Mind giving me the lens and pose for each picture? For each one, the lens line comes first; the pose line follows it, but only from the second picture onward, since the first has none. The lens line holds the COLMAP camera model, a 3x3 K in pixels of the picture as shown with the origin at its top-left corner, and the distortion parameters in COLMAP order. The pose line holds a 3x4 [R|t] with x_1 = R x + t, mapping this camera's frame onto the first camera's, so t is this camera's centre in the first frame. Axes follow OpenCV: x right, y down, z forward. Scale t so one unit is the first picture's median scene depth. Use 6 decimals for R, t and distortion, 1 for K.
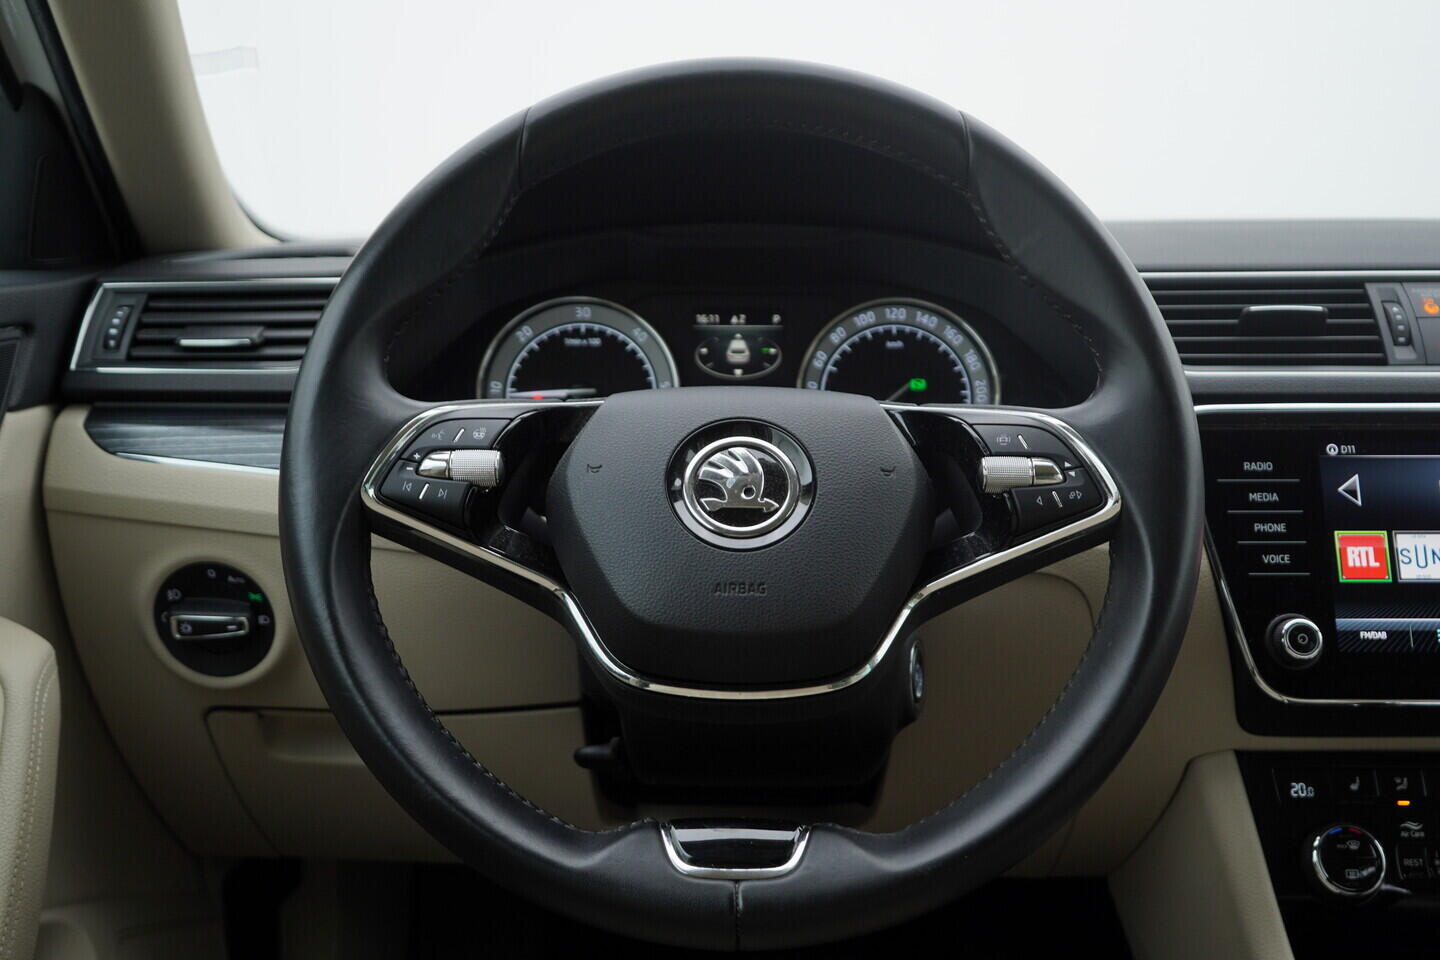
lens RADIAL K [[1463.0, 0, 724.3], [0, 1463.0, 476.2], [0, 0, 1]] dist [-0.001939, 0.015916]
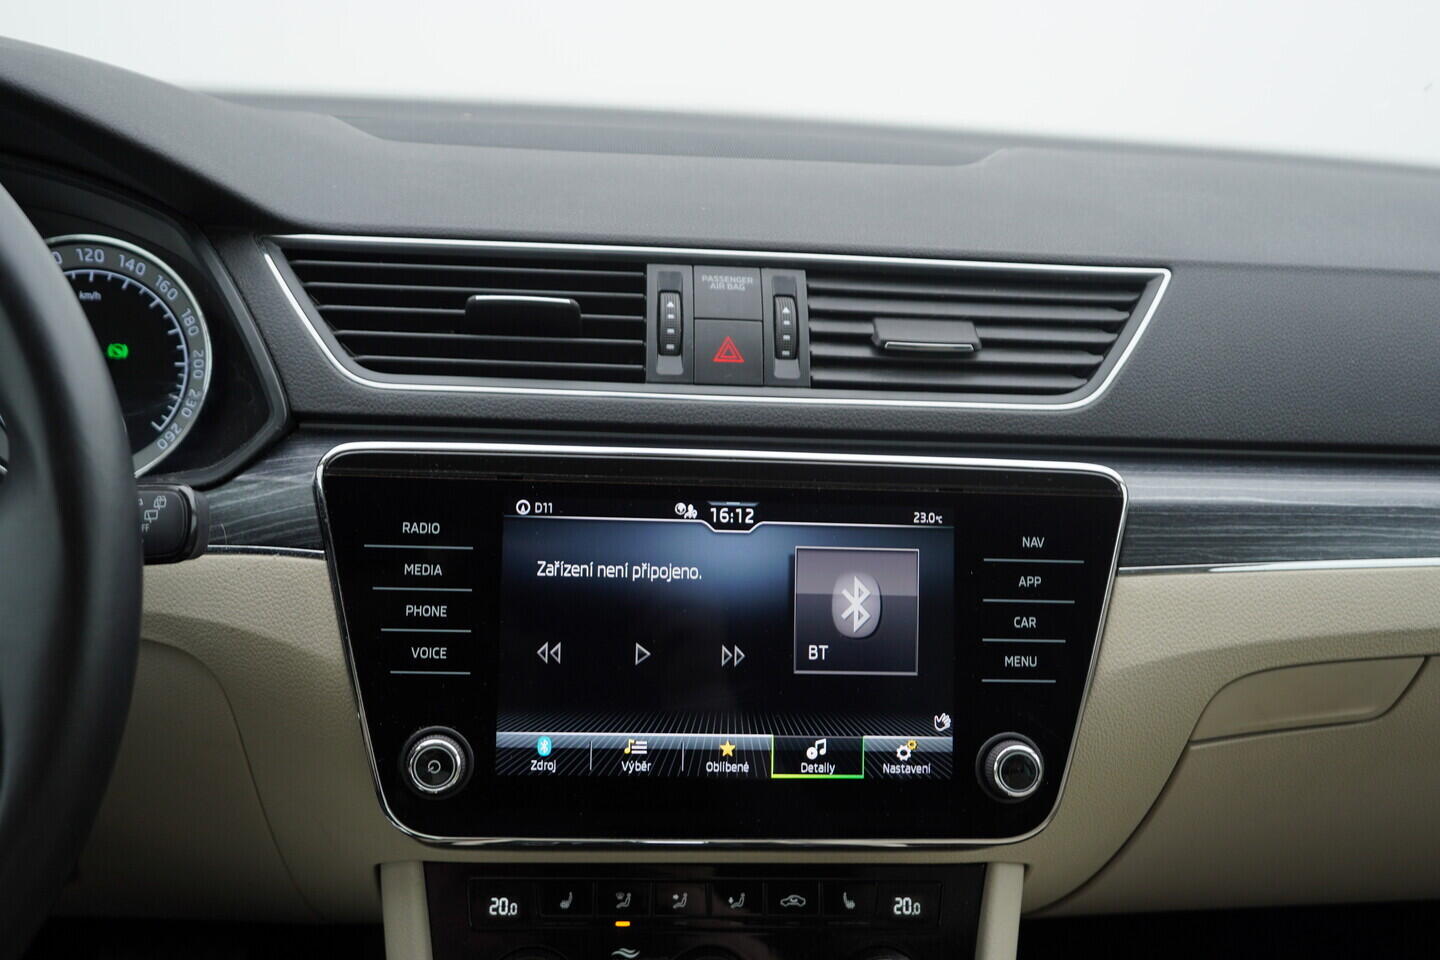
lens RADIAL K [[1463.0, 0, 724.3], [0, 1463.0, 476.2], [0, 0, 1]] dist [-0.001939, 0.015916]
pose [[0.993784, 0.027347, 0.107915, 0.424659], [-0.044994, 0.985325, 0.164650, -0.160374], [-0.101828, -0.168482, 0.980431, 0.234360]]
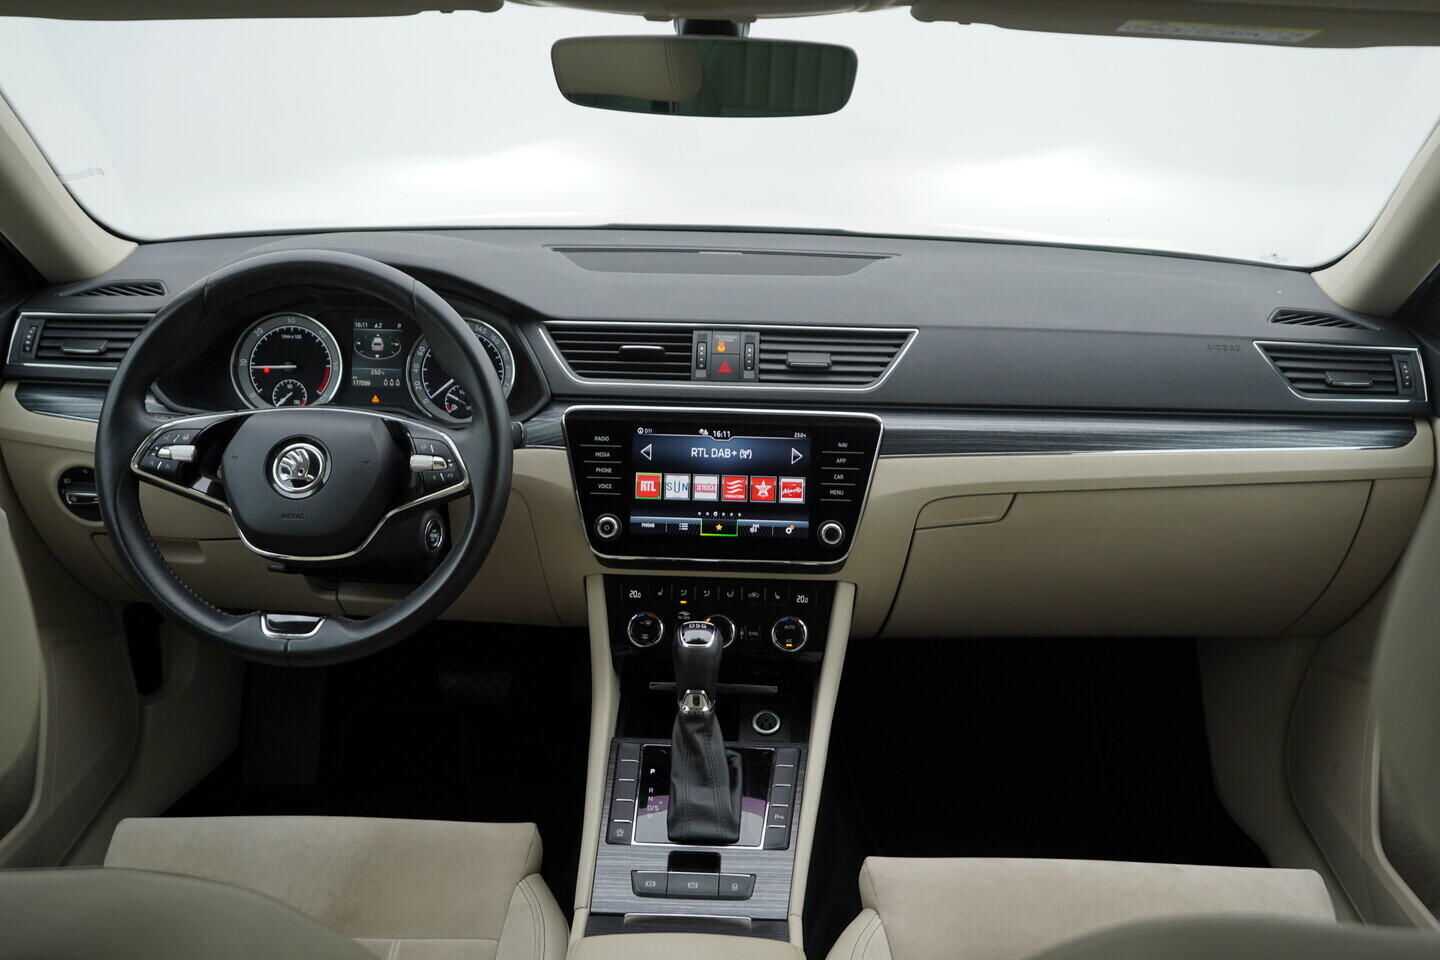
lens RADIAL K [[1475.4, 0, 720.0], [0, 1475.4, 480.0], [0, 0, 1]] dist [0.000363, 0.009896]
pose [[0.999501, 0.027176, -0.016112, 0.541110], [-0.023259, 0.978084, 0.206906, -0.357727], [0.021382, -0.206428, 0.978228, -0.935337]]
